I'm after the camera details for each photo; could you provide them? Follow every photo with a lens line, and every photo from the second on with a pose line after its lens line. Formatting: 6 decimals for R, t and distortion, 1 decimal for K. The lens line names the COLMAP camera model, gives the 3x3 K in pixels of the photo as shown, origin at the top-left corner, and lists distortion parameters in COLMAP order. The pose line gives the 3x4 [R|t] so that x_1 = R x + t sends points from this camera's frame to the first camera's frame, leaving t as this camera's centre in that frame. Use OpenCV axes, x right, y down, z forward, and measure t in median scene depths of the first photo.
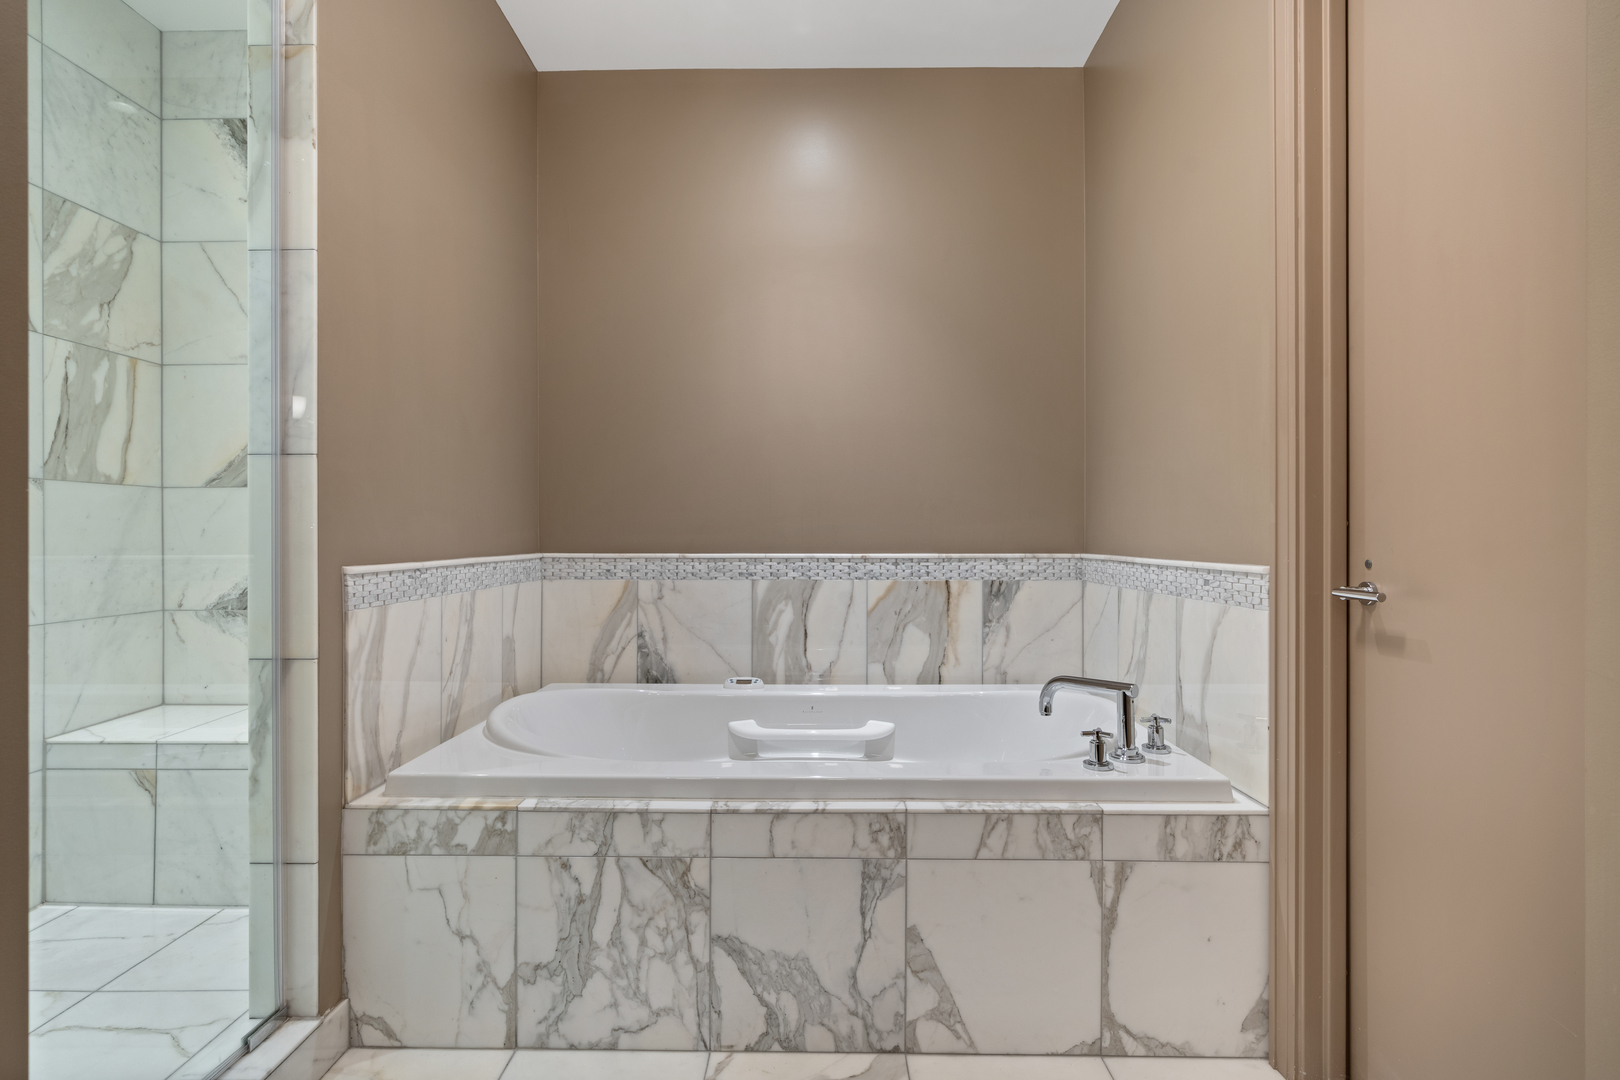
lens RADIAL K [[799.7, 0, 813.9], [0, 799.7, 538.0], [0, 0, 1]] dist [0.000533, -0.000042]
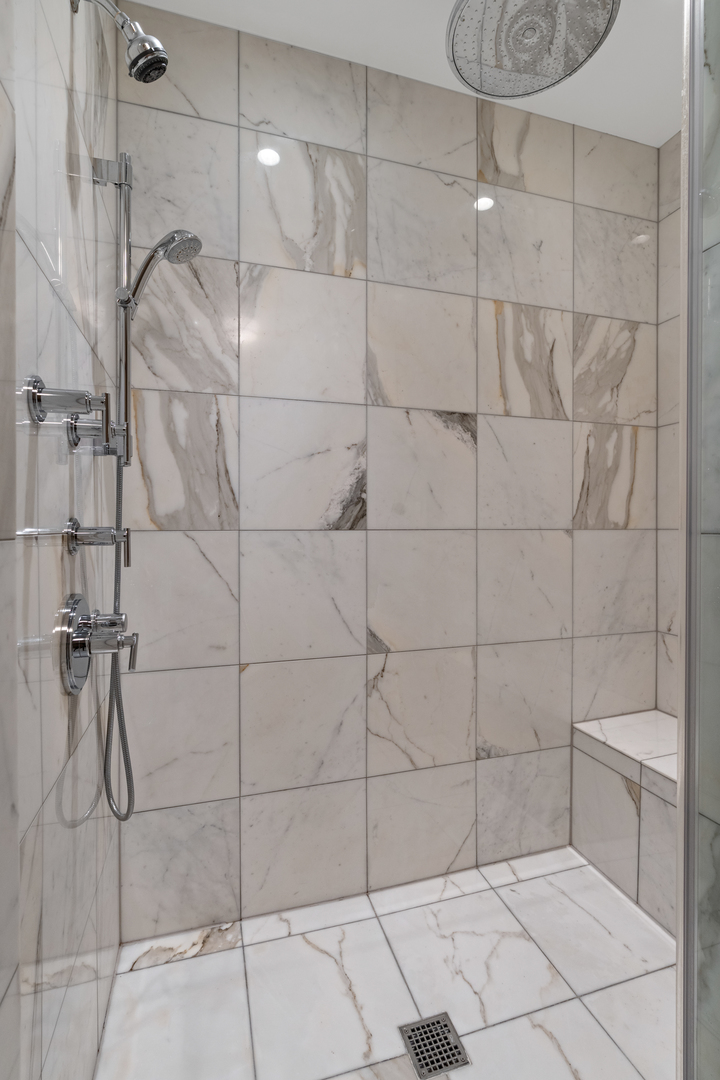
lens RADIAL K [[503.6, 0, 365.1], [0, 503.6, 537.3], [0, 0, 1]] dist [-0.002292, 0.001073]
pose [[0.303900, 0.010388, -0.952647, -0.245863], [0.000087, 0.999940, 0.010931, -0.064487], [0.952704, -0.003405, 0.303881, 0.381954]]
